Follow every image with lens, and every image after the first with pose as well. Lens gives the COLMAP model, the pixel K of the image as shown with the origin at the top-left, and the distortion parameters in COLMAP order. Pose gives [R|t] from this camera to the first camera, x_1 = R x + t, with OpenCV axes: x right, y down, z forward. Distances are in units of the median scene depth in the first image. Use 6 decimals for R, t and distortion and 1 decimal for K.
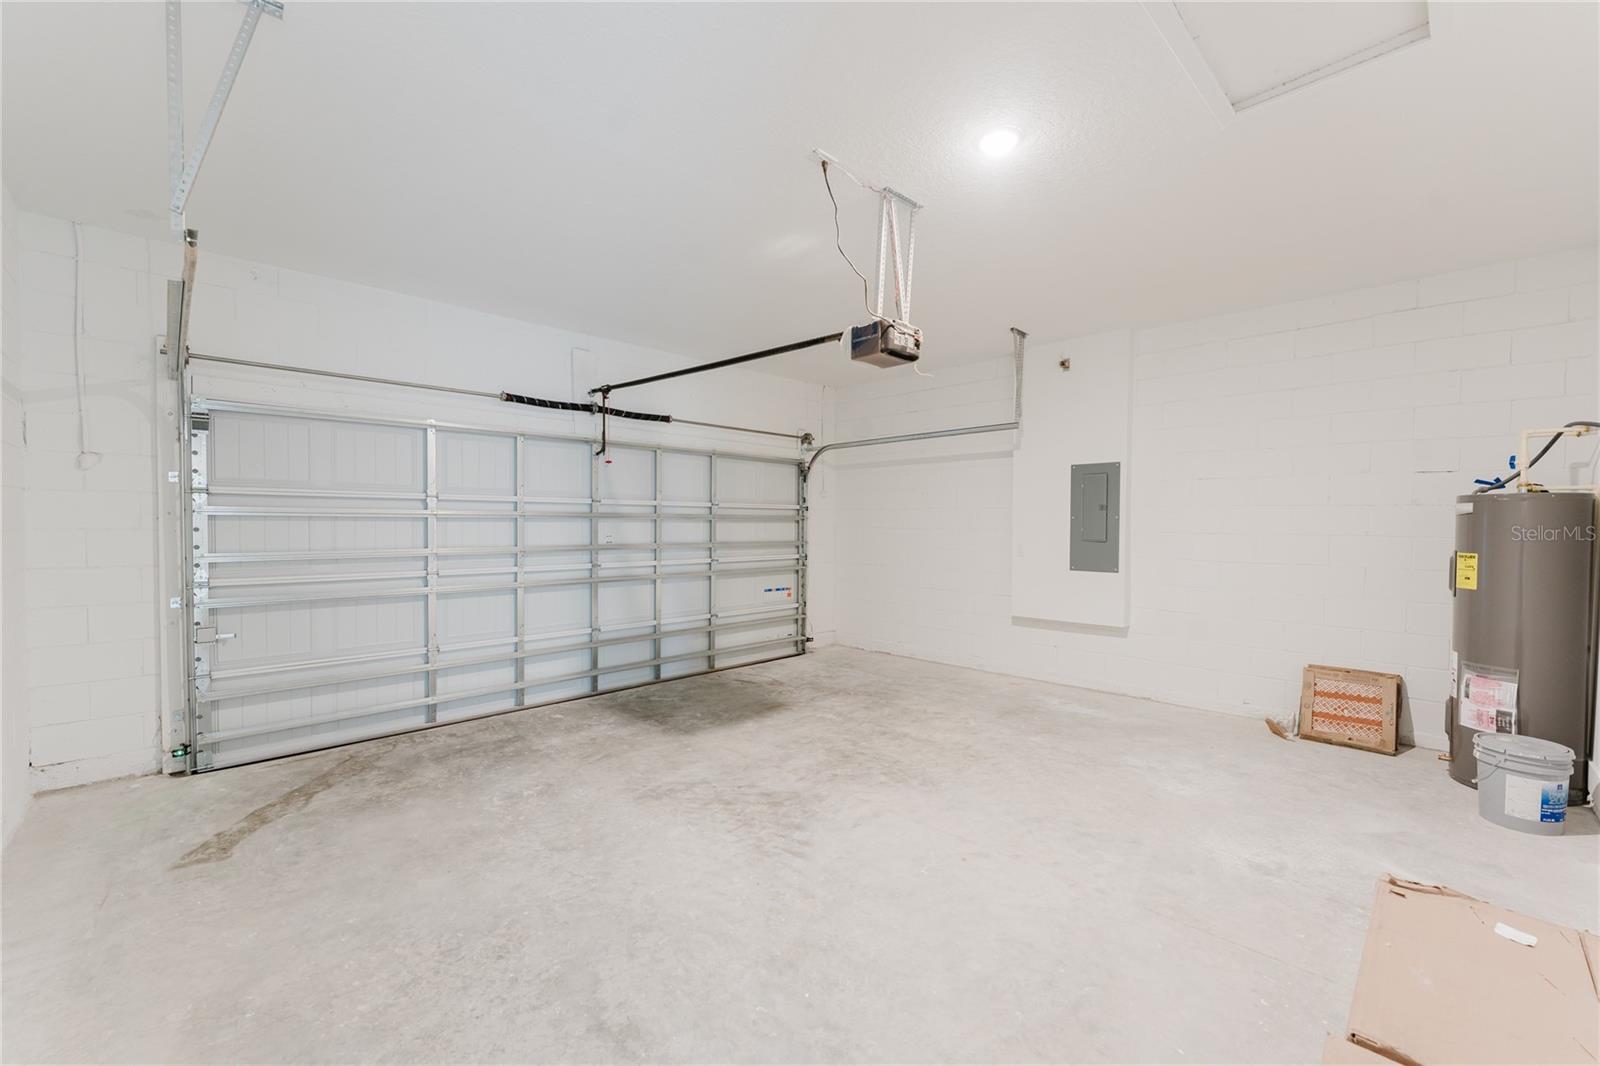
lens RADIAL K [[695.4, 0, 806.1], [0, 695.4, 532.4], [0, 0, 1]] dist [-0.000514, -0.000021]
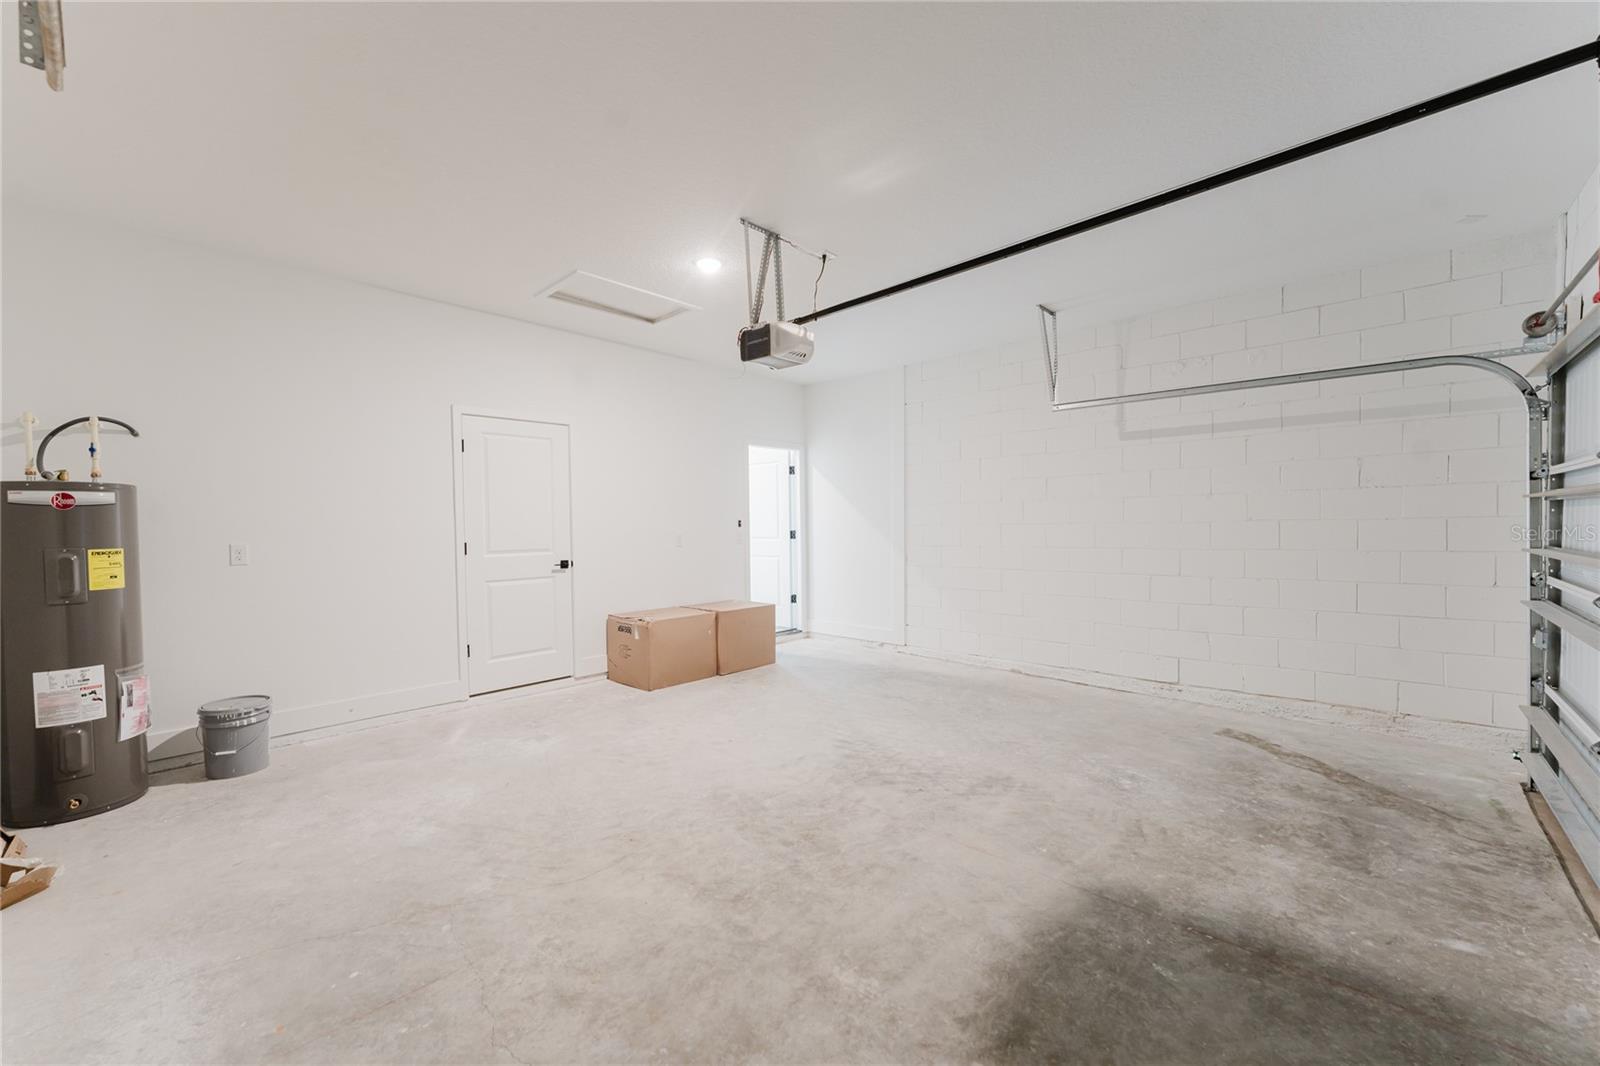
lens RADIAL K [[639.3, 0, 795.4], [0, 639.3, 532.6], [0, 0, 1]] dist [-0.008371, 0.000417]
pose [[-0.999484, 0.003729, -0.031897, 0.096071], [0.002727, 0.999504, 0.031385, -0.013366], [0.031998, 0.031282, -0.998998, 1.737864]]
